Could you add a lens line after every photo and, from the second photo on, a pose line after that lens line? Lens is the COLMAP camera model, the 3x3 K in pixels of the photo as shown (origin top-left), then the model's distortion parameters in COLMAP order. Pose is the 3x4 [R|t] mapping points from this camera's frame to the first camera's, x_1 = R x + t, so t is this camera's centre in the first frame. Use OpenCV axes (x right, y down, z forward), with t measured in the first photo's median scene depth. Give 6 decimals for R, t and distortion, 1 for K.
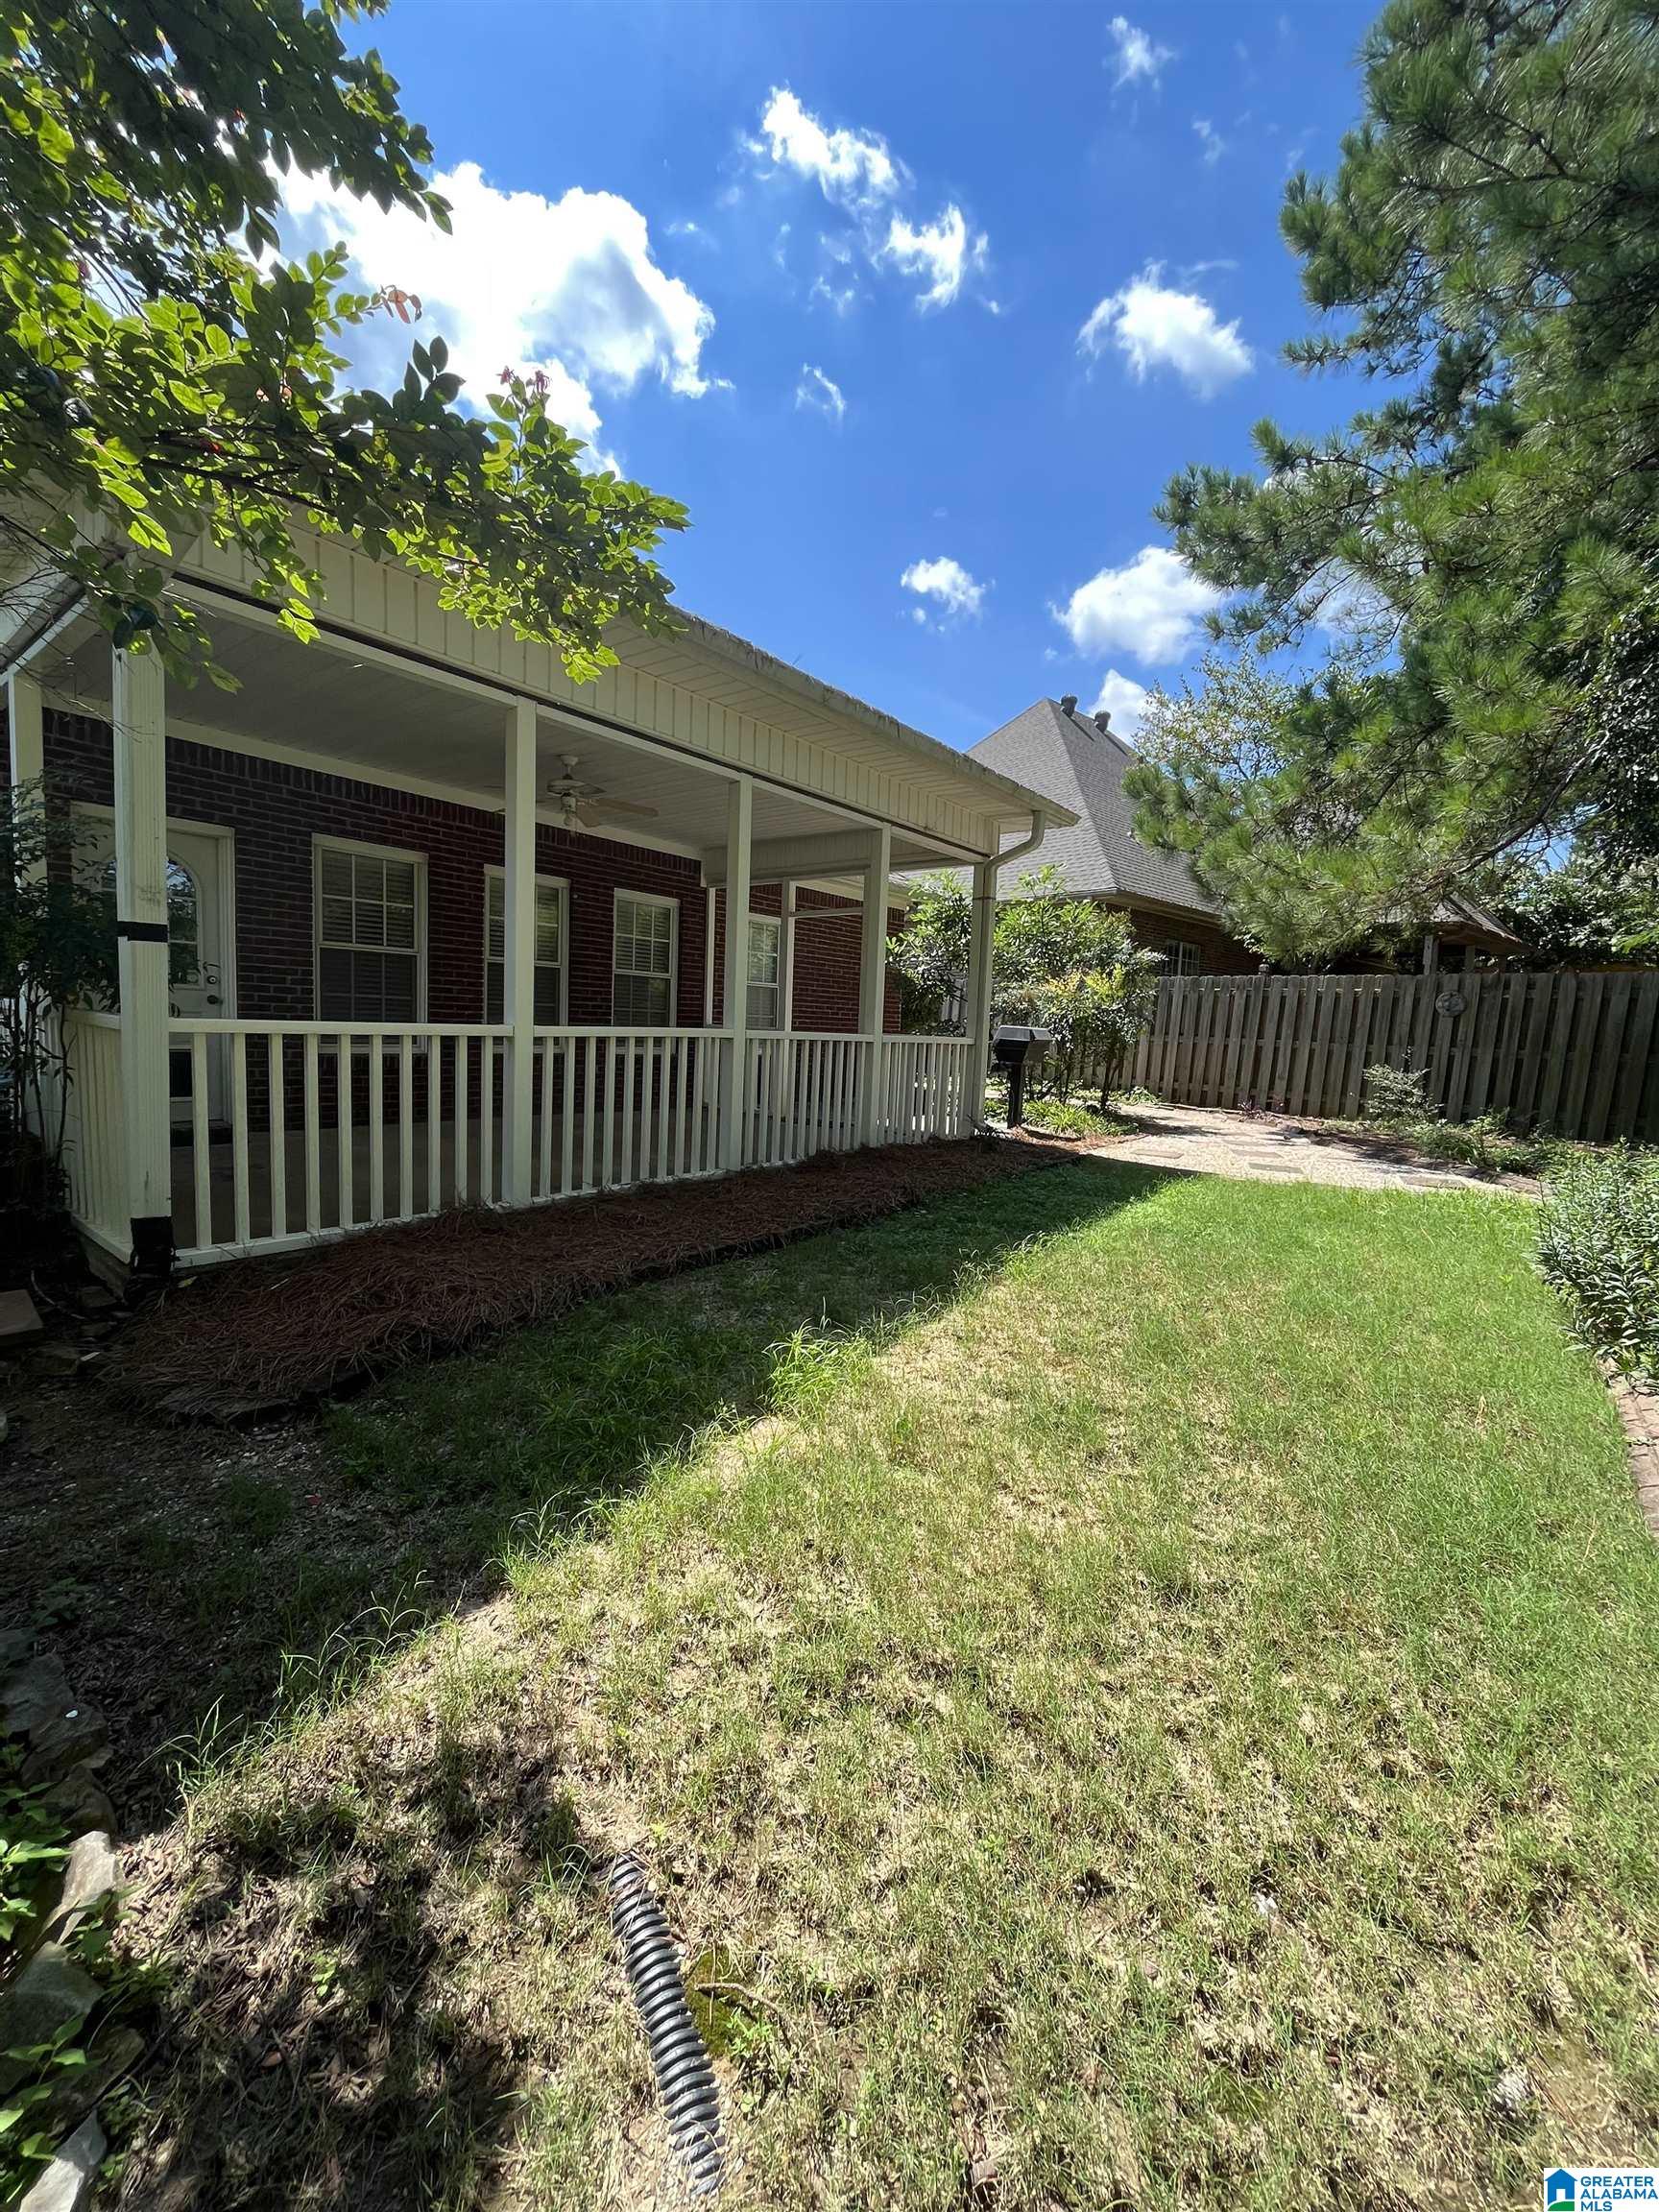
lens RADIAL K [[893.5, 0, 828.6], [0, 893.5, 1103.9], [0, 0, 1]] dist [-0.001356, -0.000792]
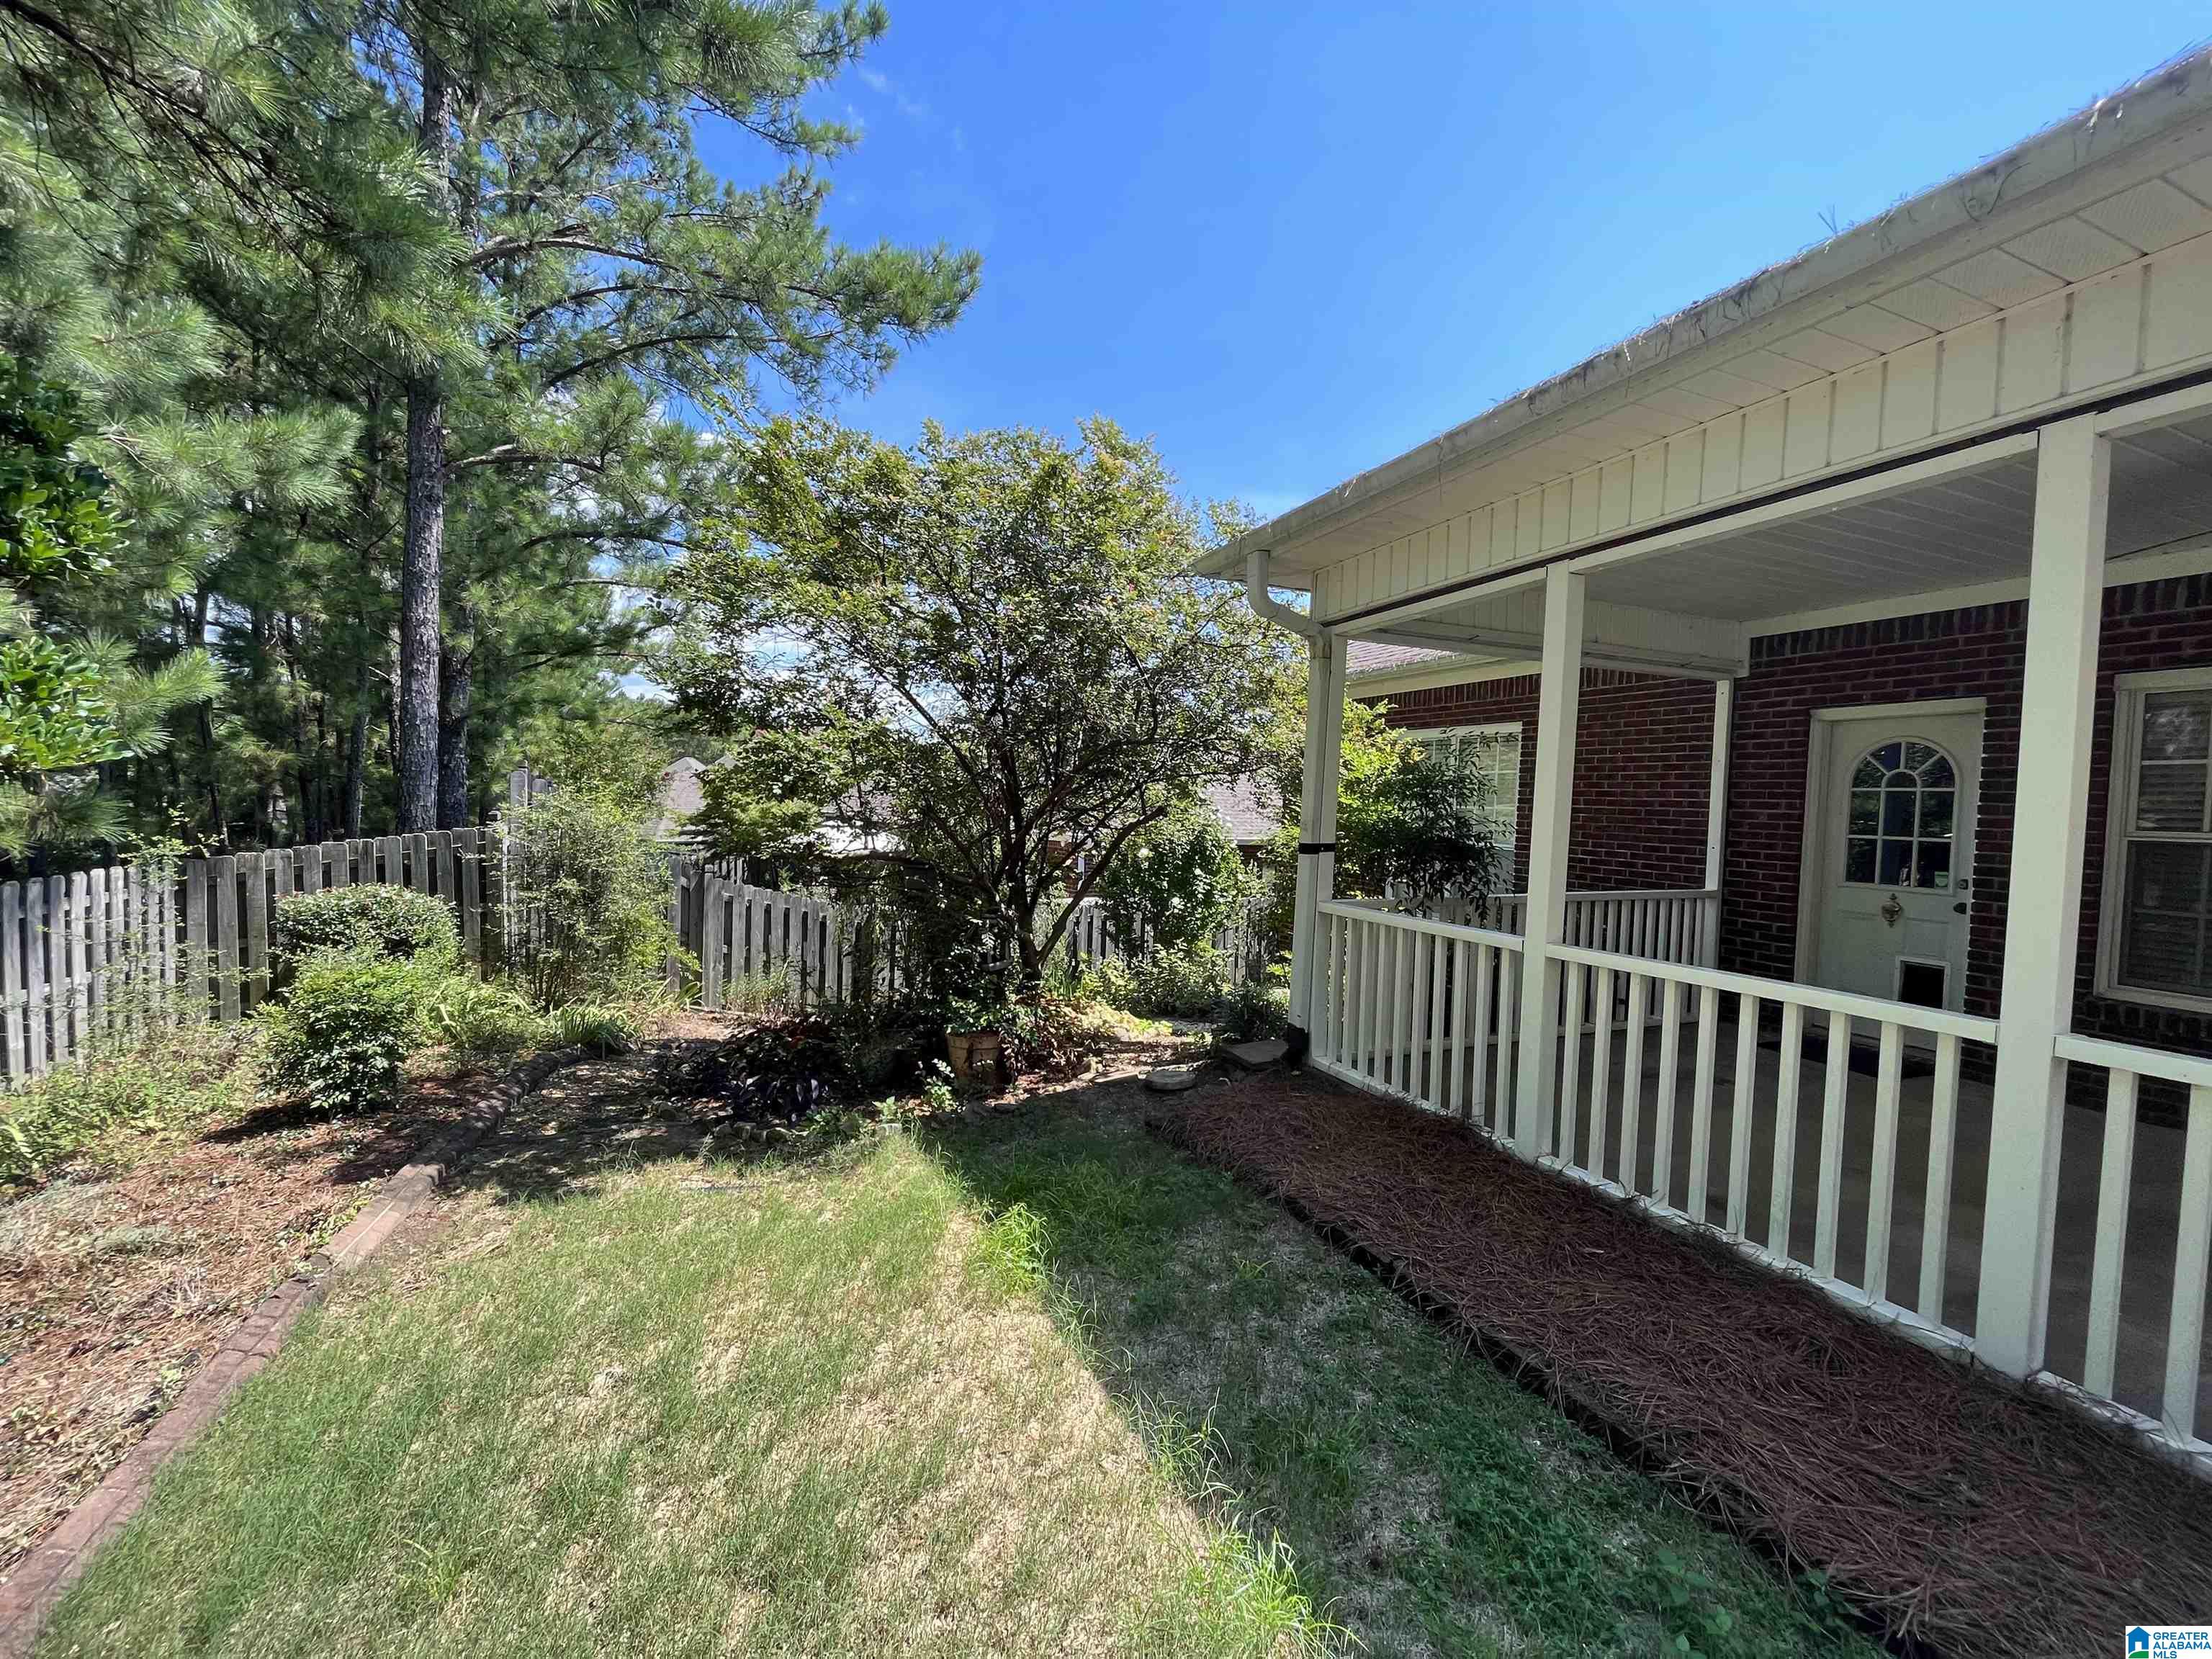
lens RADIAL K [[893.5, 0, 1093.6], [0, 893.5, 827.8], [0, 0, 1]] dist [-0.001356, -0.000792]
pose [[-0.476745, -0.026980, -0.878628, 0.628461], [-0.144289, 0.988373, 0.047942, -0.184025], [0.867119, 0.149633, -0.475095, 1.067546]]
